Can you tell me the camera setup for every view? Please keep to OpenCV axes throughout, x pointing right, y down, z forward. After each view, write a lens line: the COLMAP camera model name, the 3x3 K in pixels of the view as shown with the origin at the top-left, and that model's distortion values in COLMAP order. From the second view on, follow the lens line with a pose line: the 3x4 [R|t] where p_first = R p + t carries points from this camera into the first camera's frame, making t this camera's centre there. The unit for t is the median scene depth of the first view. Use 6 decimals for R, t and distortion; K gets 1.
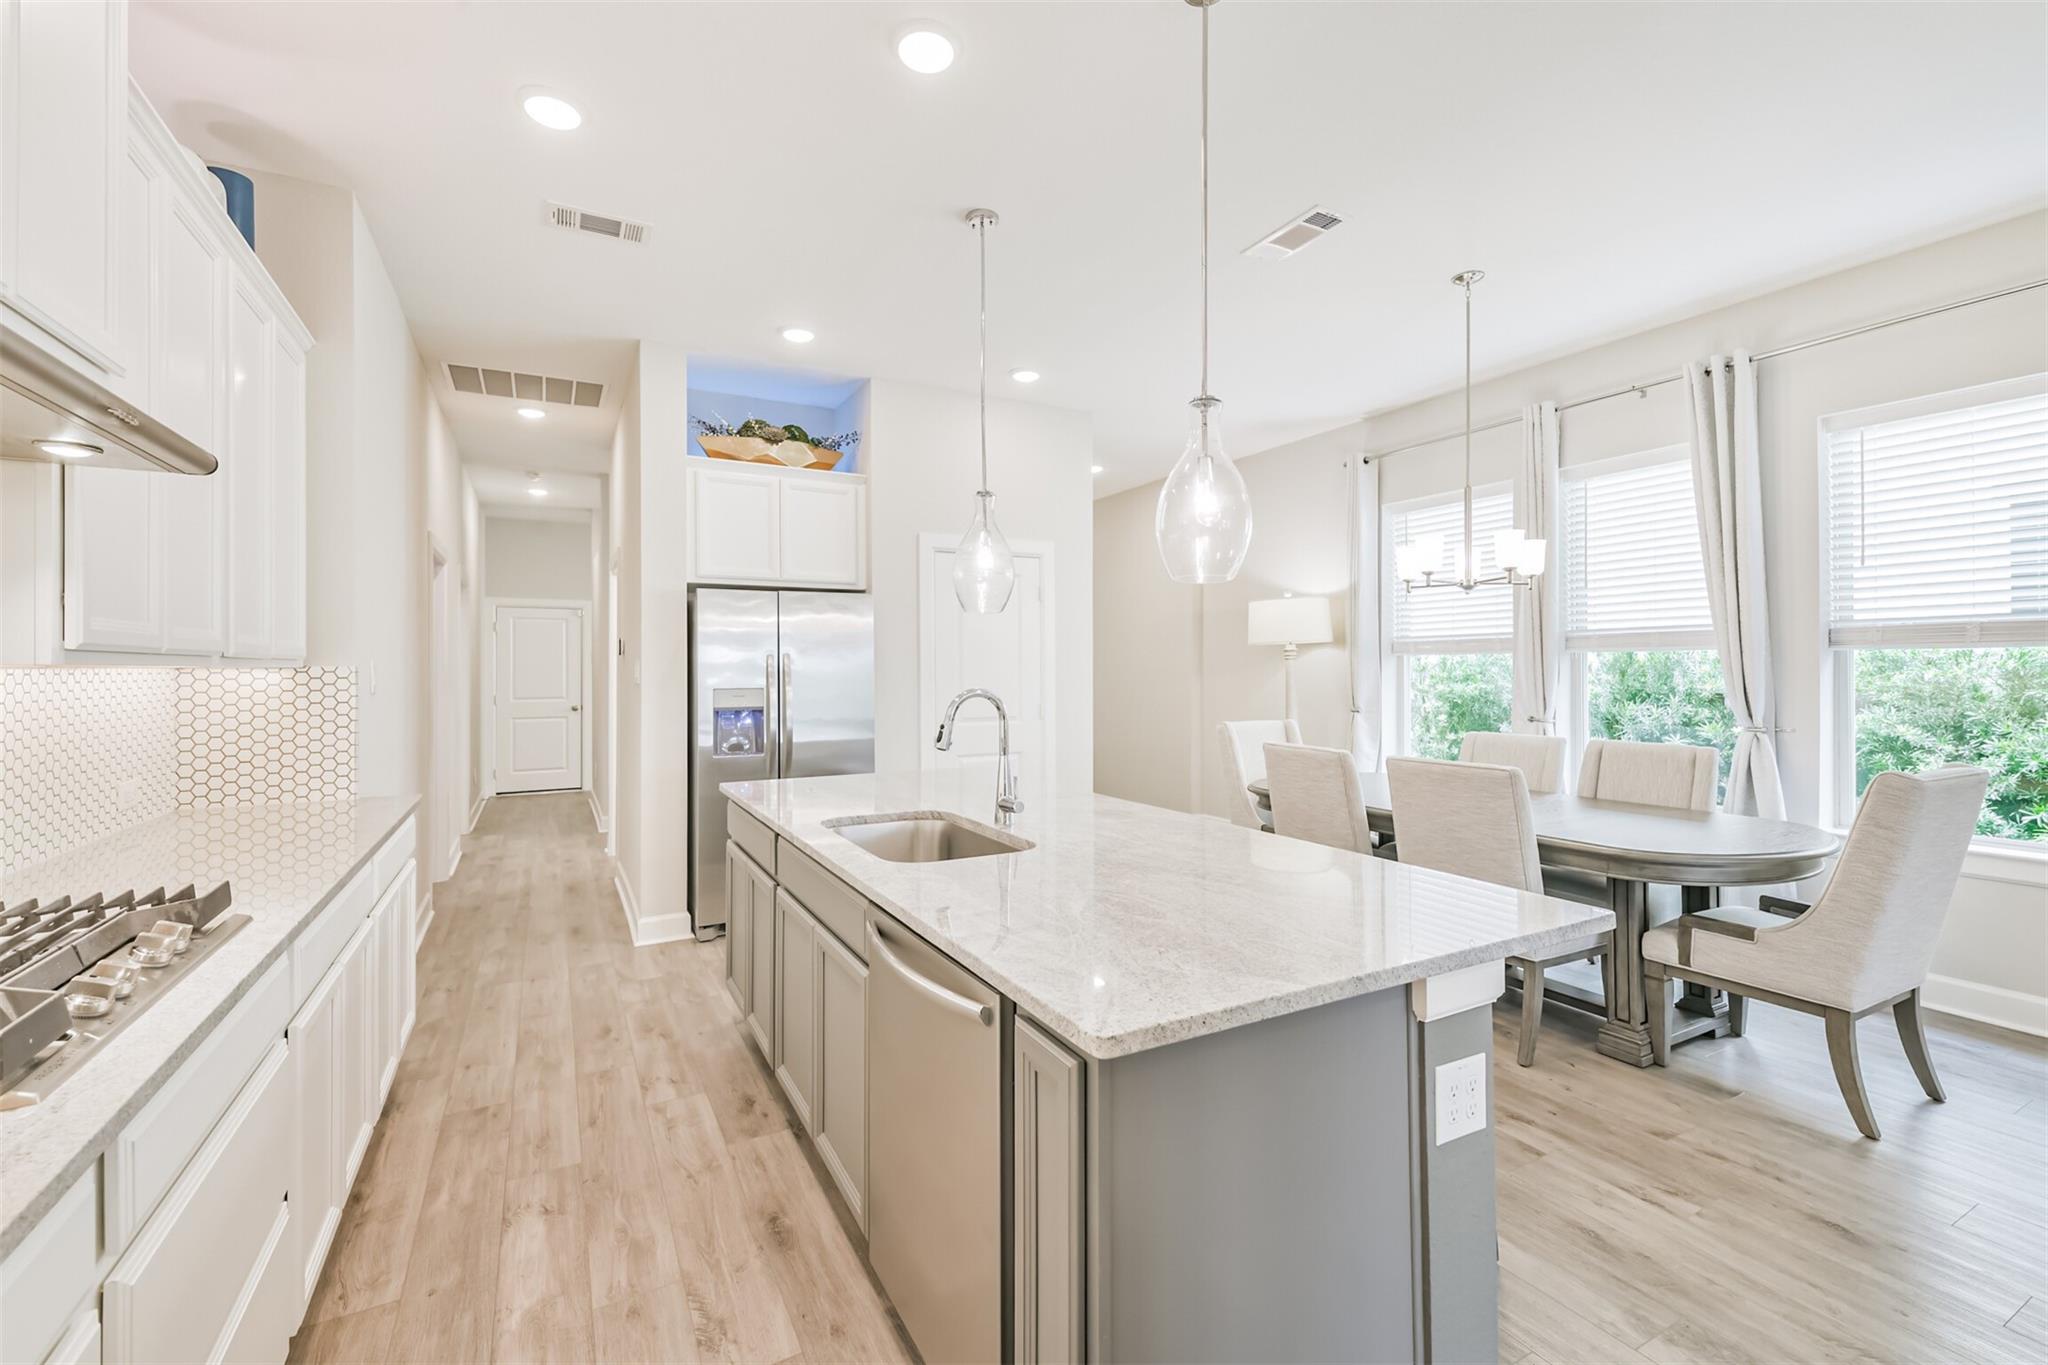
lens RADIAL K [[872.1, 0, 1038.1], [0, 872.1, 665.3], [0, 0, 1]] dist [0.008716, -0.001793]
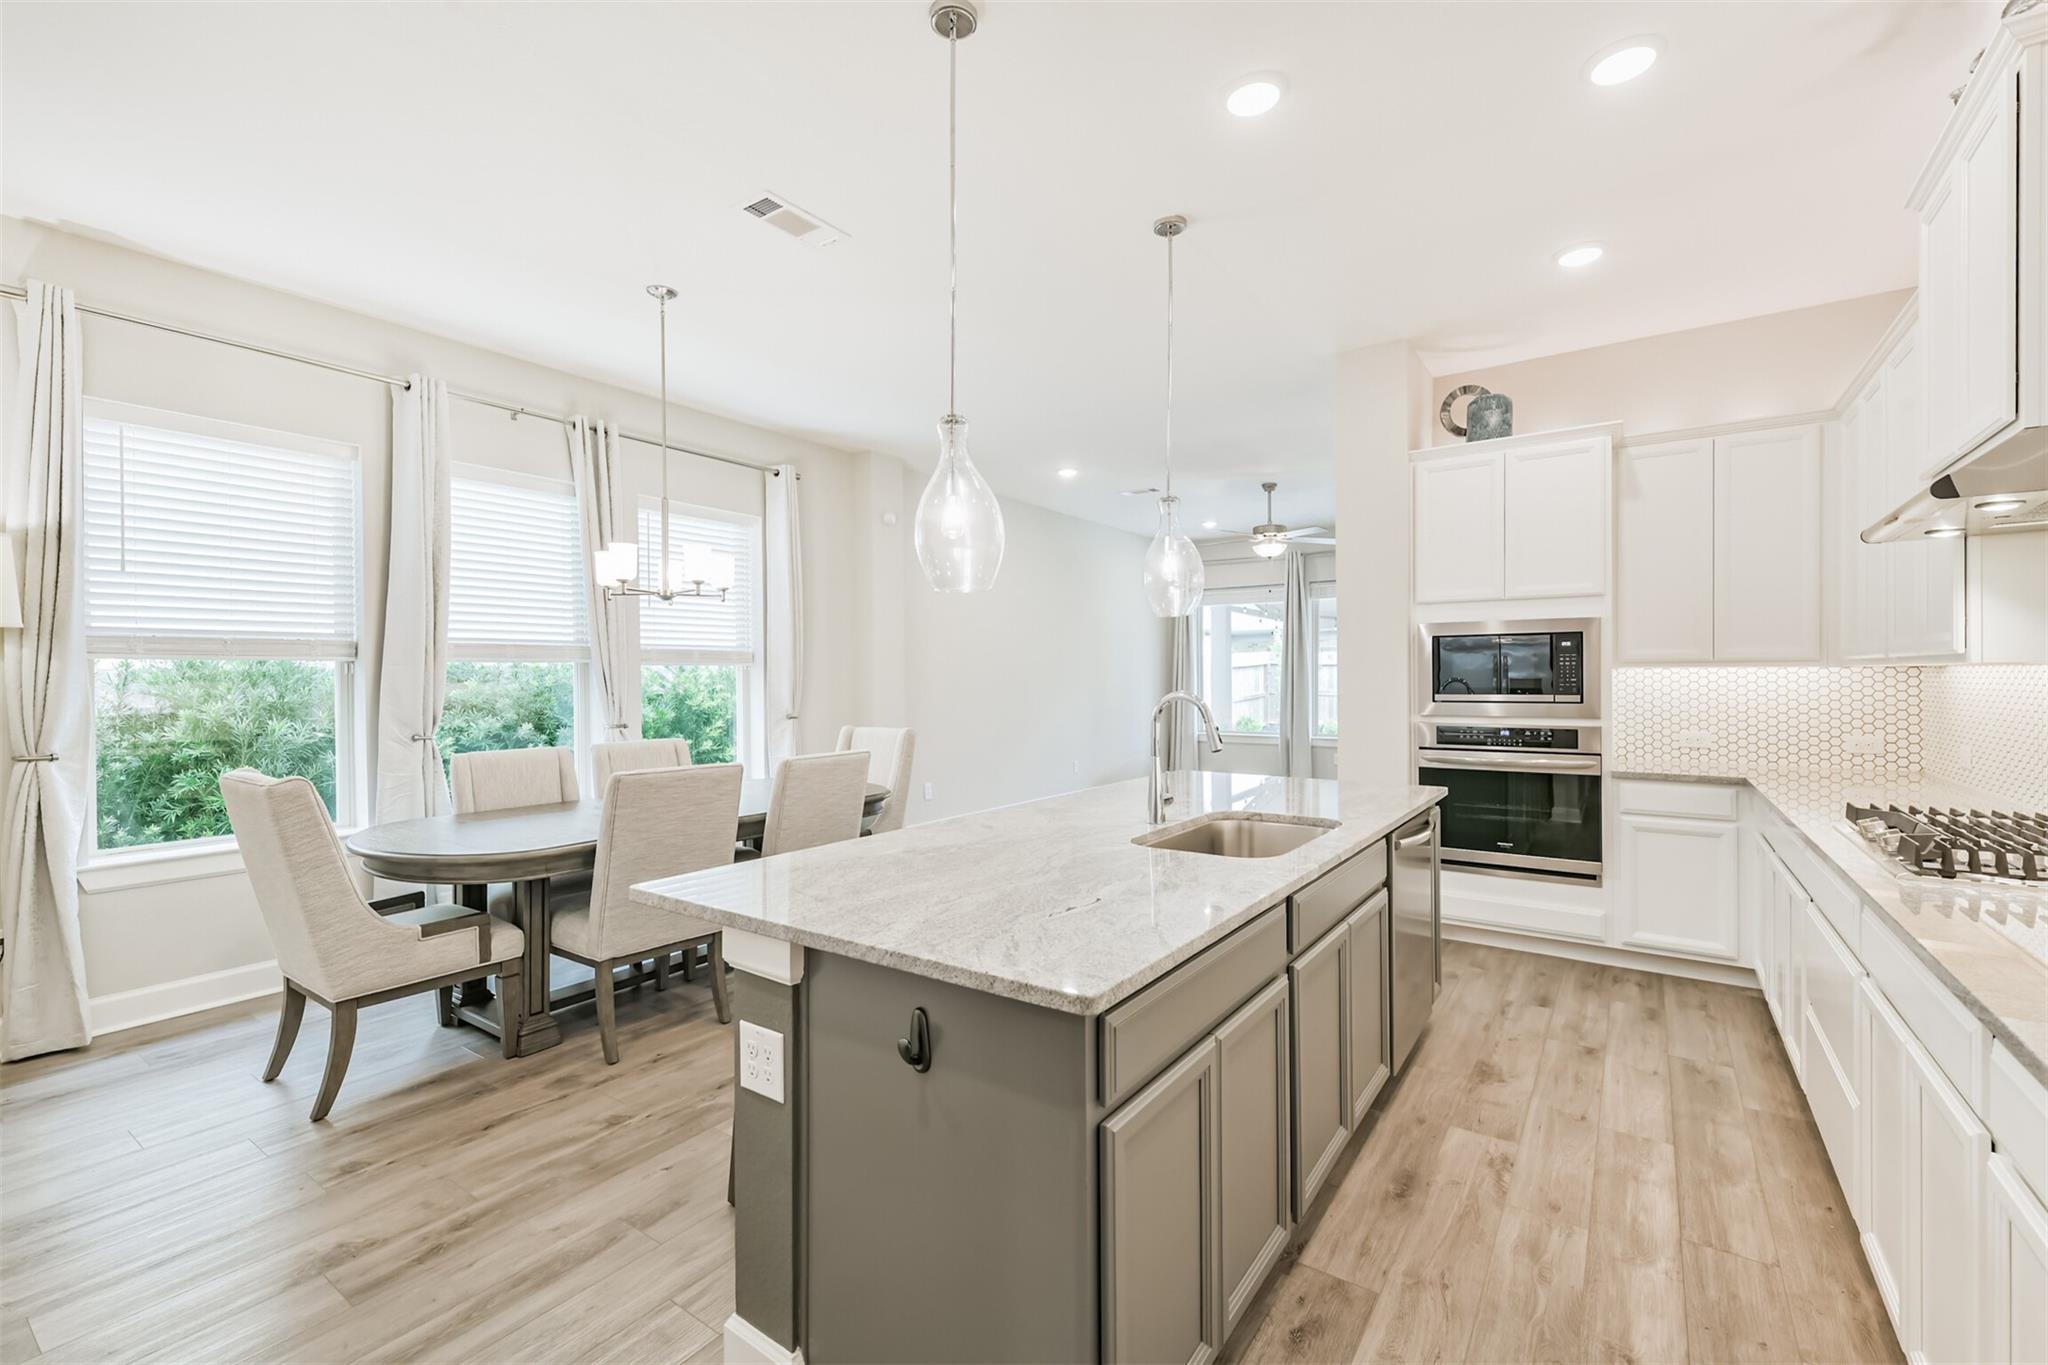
lens RADIAL K [[872.1, 0, 1014.5], [0, 872.1, 686.0], [0, 0, 1]] dist [0.008716, -0.001793]
pose [[-0.427087, -0.005397, 0.904194, -0.902312], [0.002167, 0.999973, 0.006993, 0.010891], [-0.904208, 0.004946, -0.427064, 1.599898]]
